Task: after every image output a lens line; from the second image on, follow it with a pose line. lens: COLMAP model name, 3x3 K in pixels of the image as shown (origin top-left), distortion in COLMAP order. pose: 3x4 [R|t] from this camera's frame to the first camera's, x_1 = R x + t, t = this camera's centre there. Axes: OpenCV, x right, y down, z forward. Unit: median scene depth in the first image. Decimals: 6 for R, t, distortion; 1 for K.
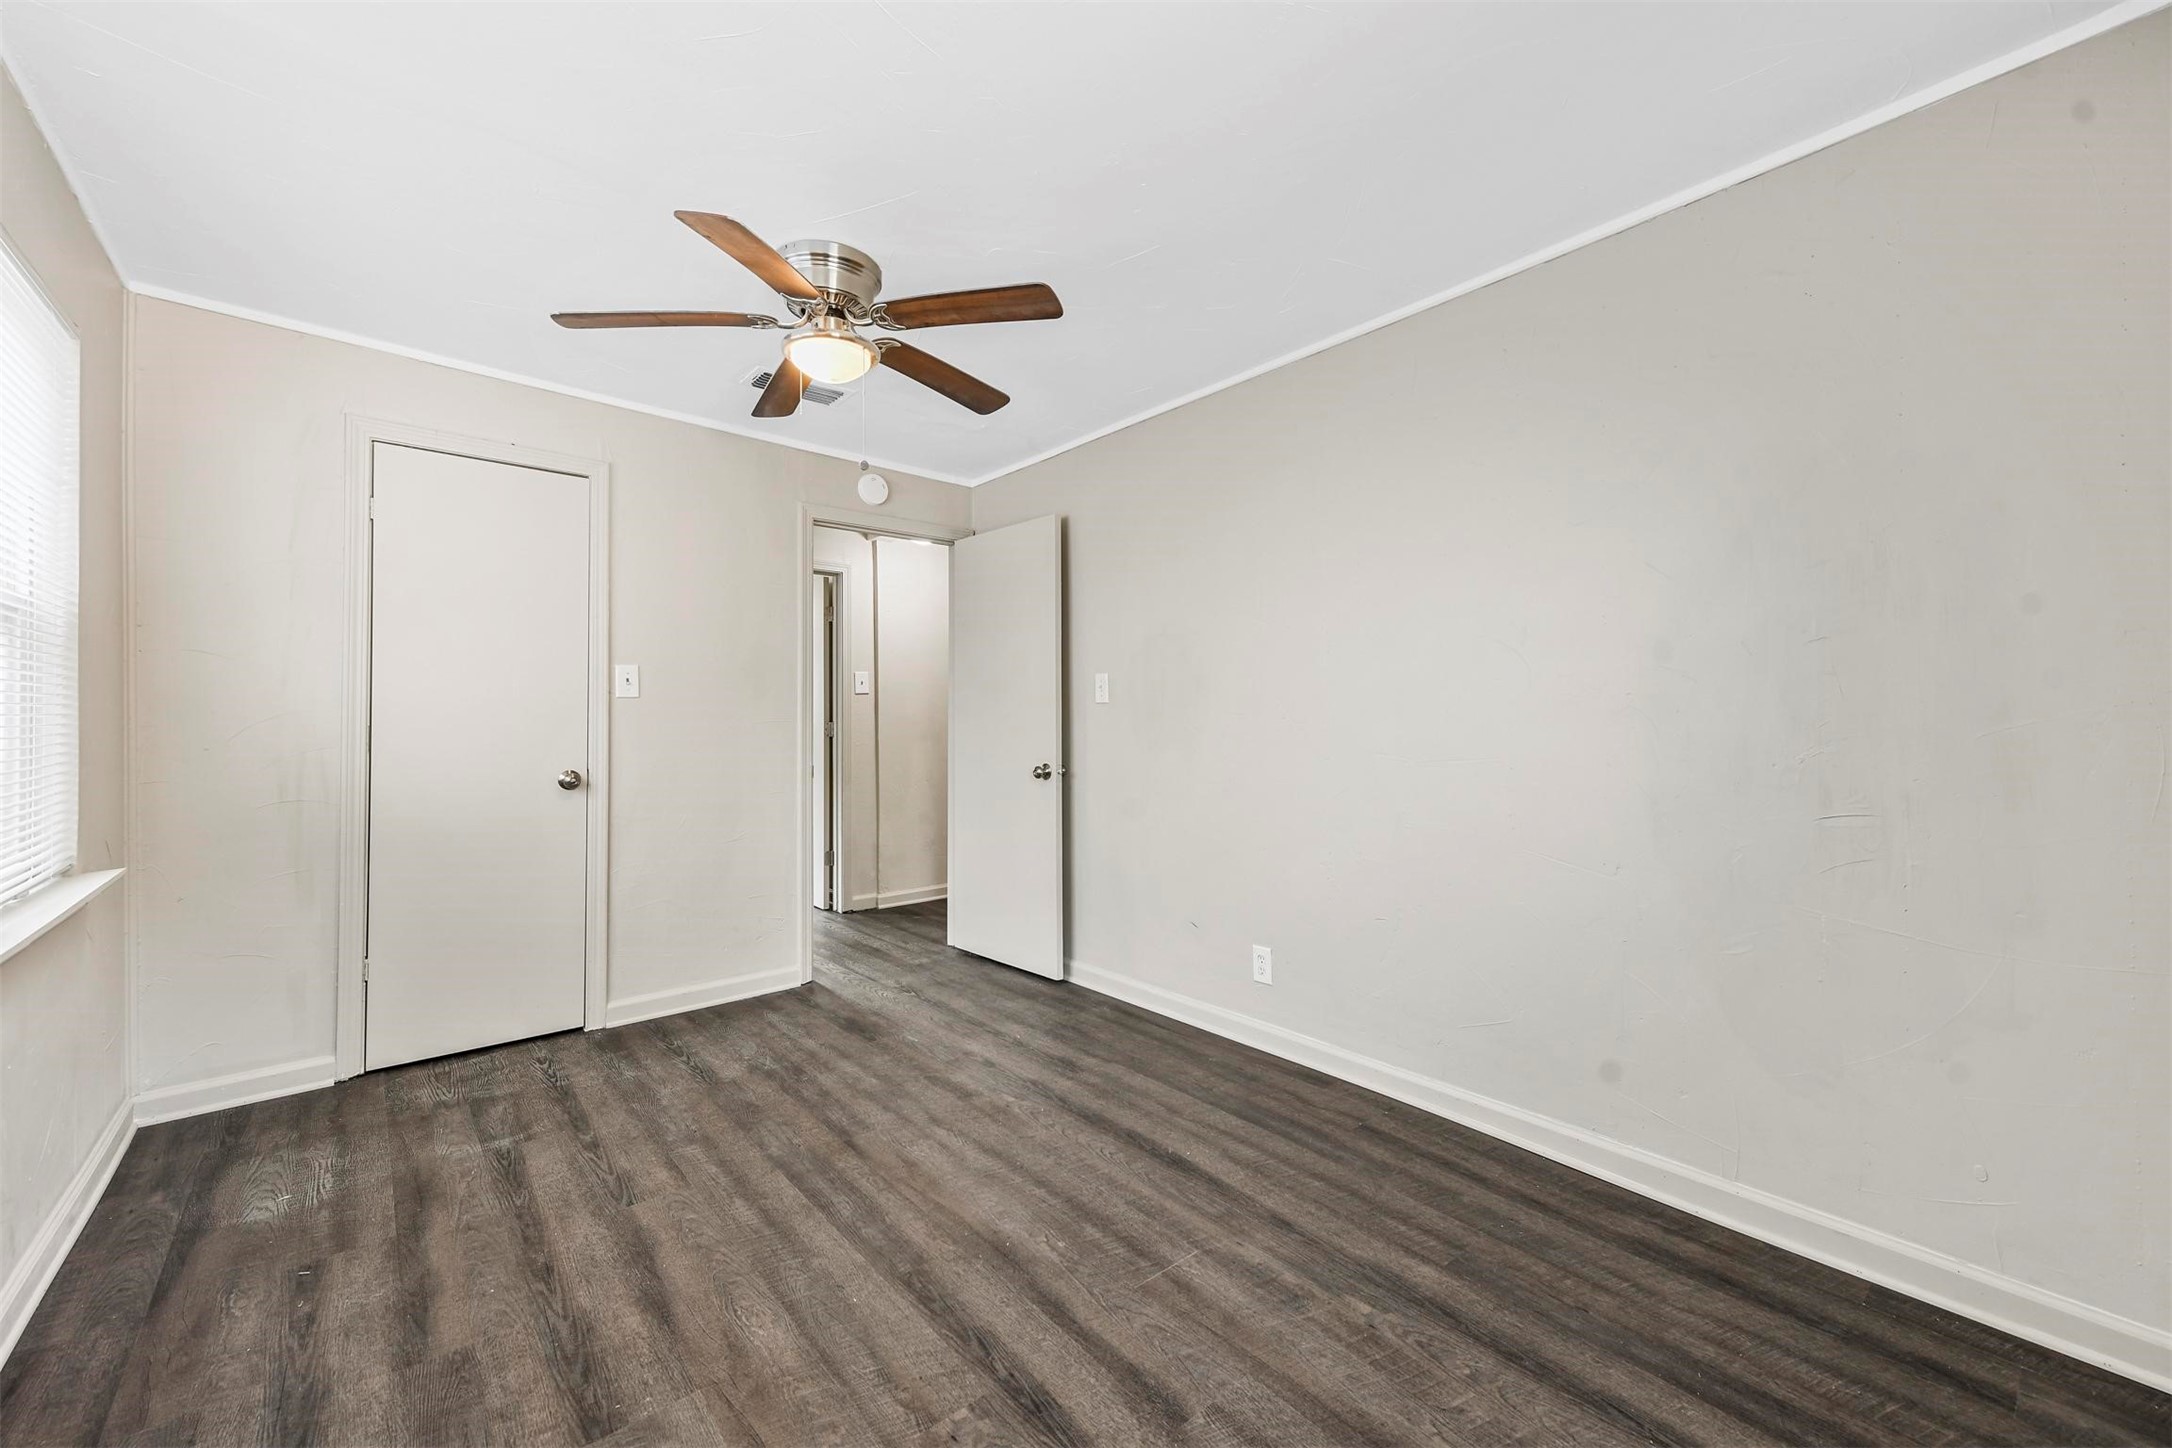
lens RADIAL K [[859.3, 0, 1089.9], [0, 859.3, 716.5], [0, 0, 1]] dist [0.014176, 0.000573]
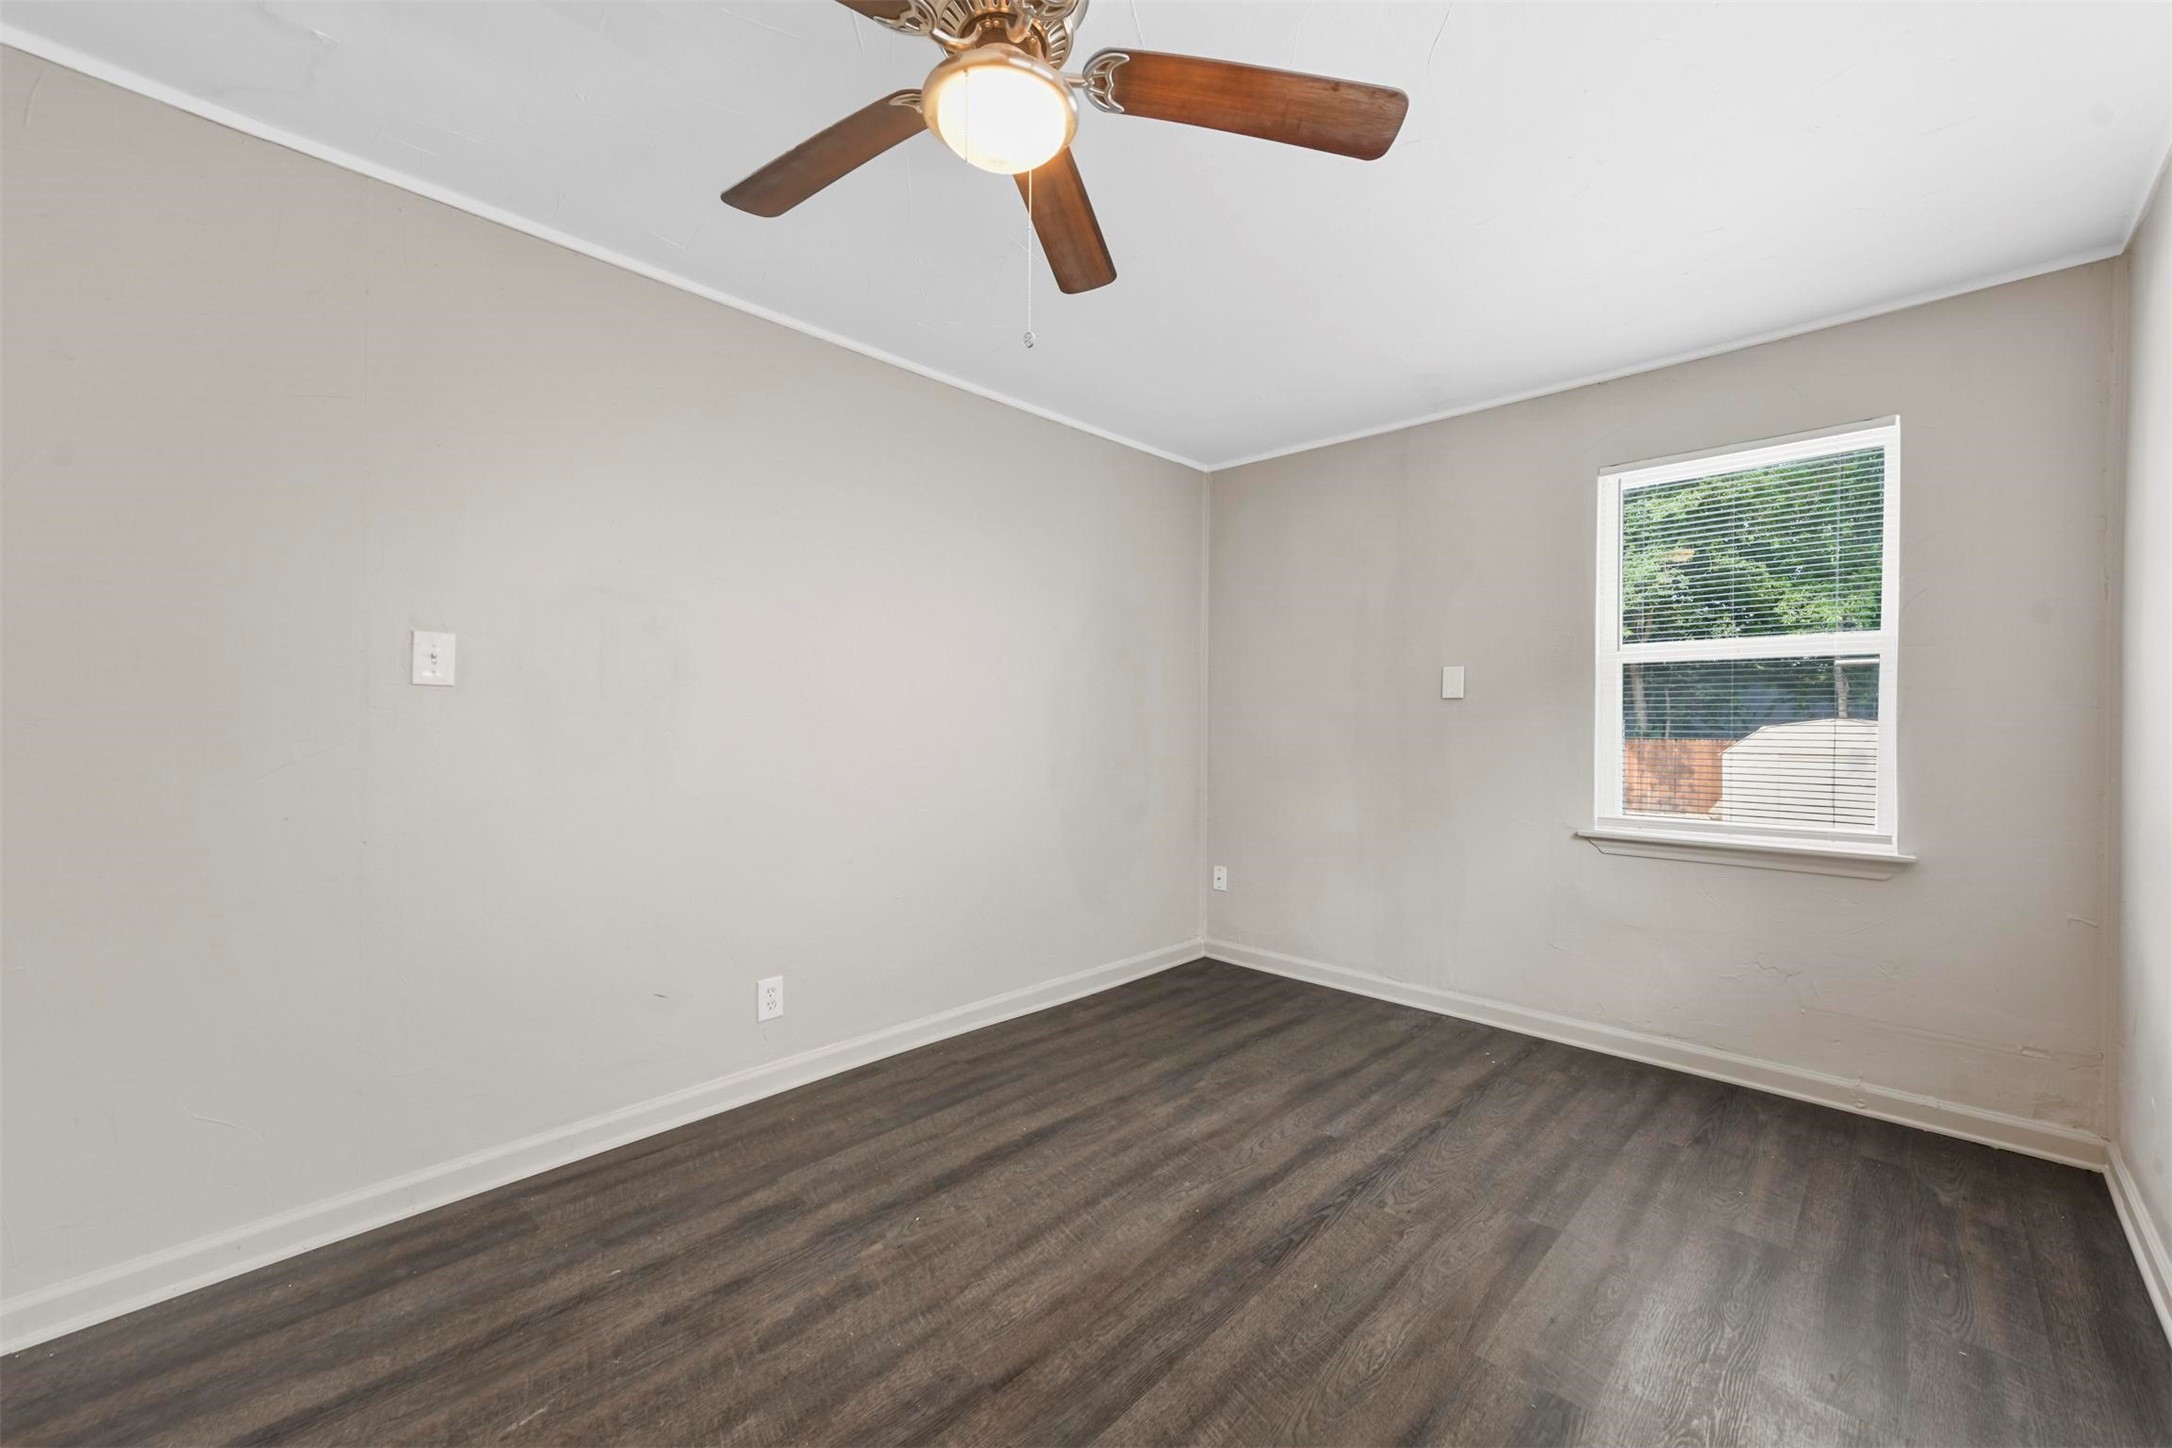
lens RADIAL K [[859.3, 0, 1086.5], [0, 859.3, 724.4], [0, 0, 1]] dist [0.014176, 0.000573]
pose [[-0.103398, -0.003280, 0.994635, -0.997086], [-0.012110, 0.999925, 0.002039, 0.003987], [-0.994566, -0.011835, -0.103430, 1.090351]]
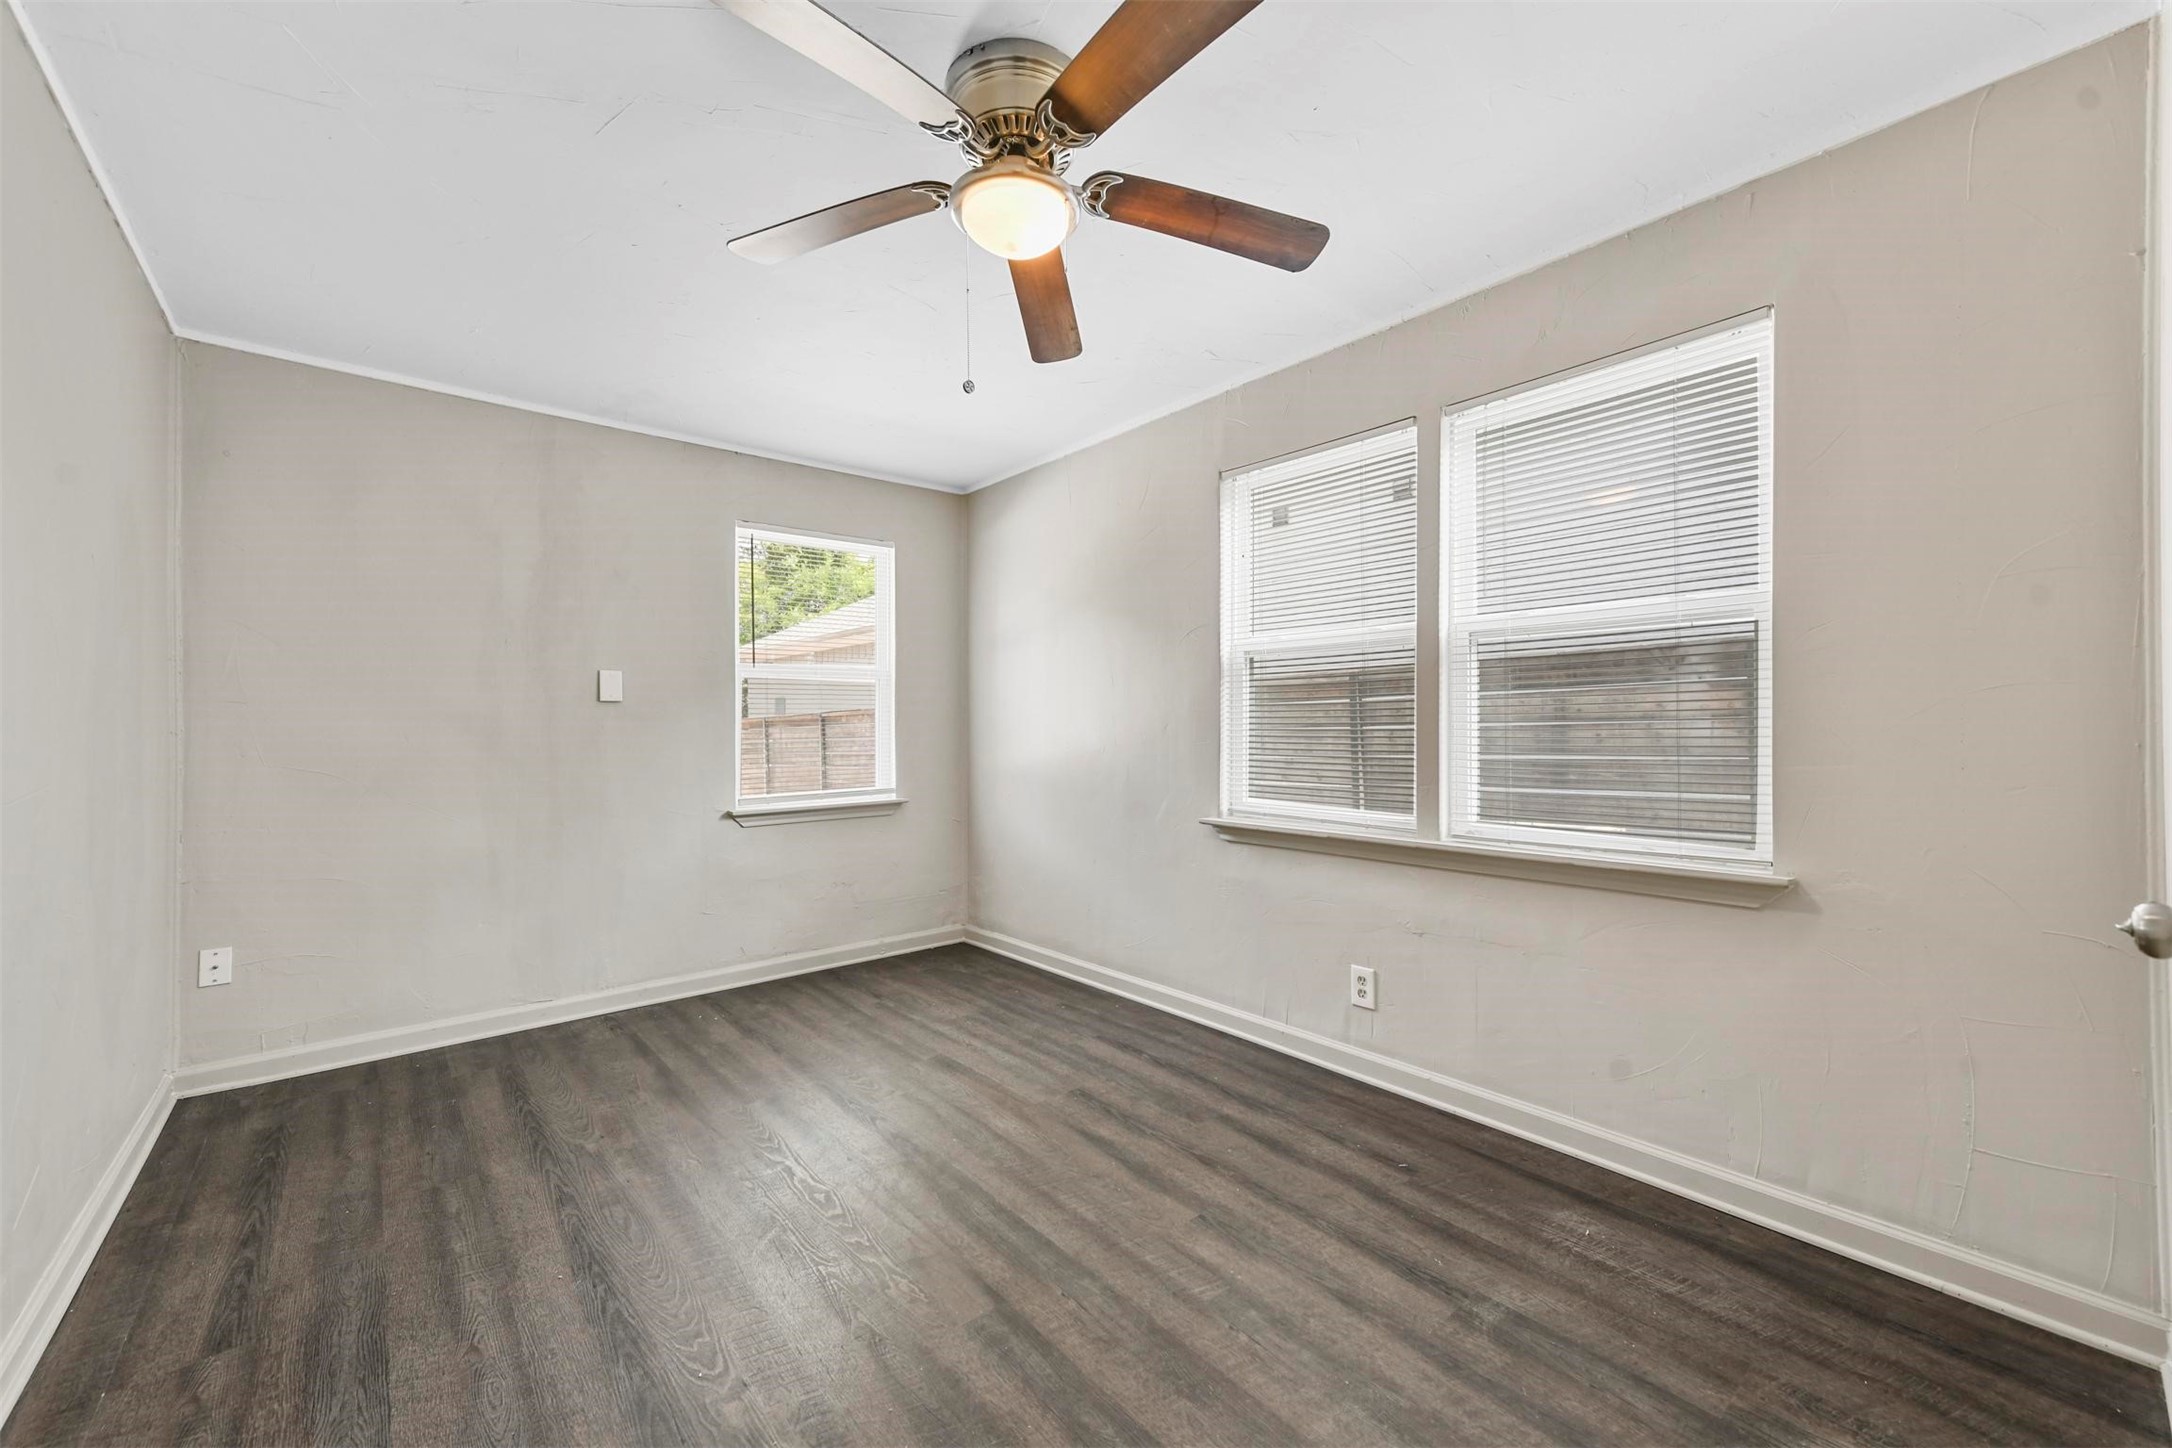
lens RADIAL K [[859.3, 0, 1089.7], [0, 859.3, 722.2], [0, 0, 1]] dist [0.014176, 0.000573]
pose [[-0.999922, 0.009982, 0.007564, -0.397583], [0.009921, 0.999918, -0.008062, 0.013422], [-0.007643, -0.007986, -0.999939, 1.878308]]
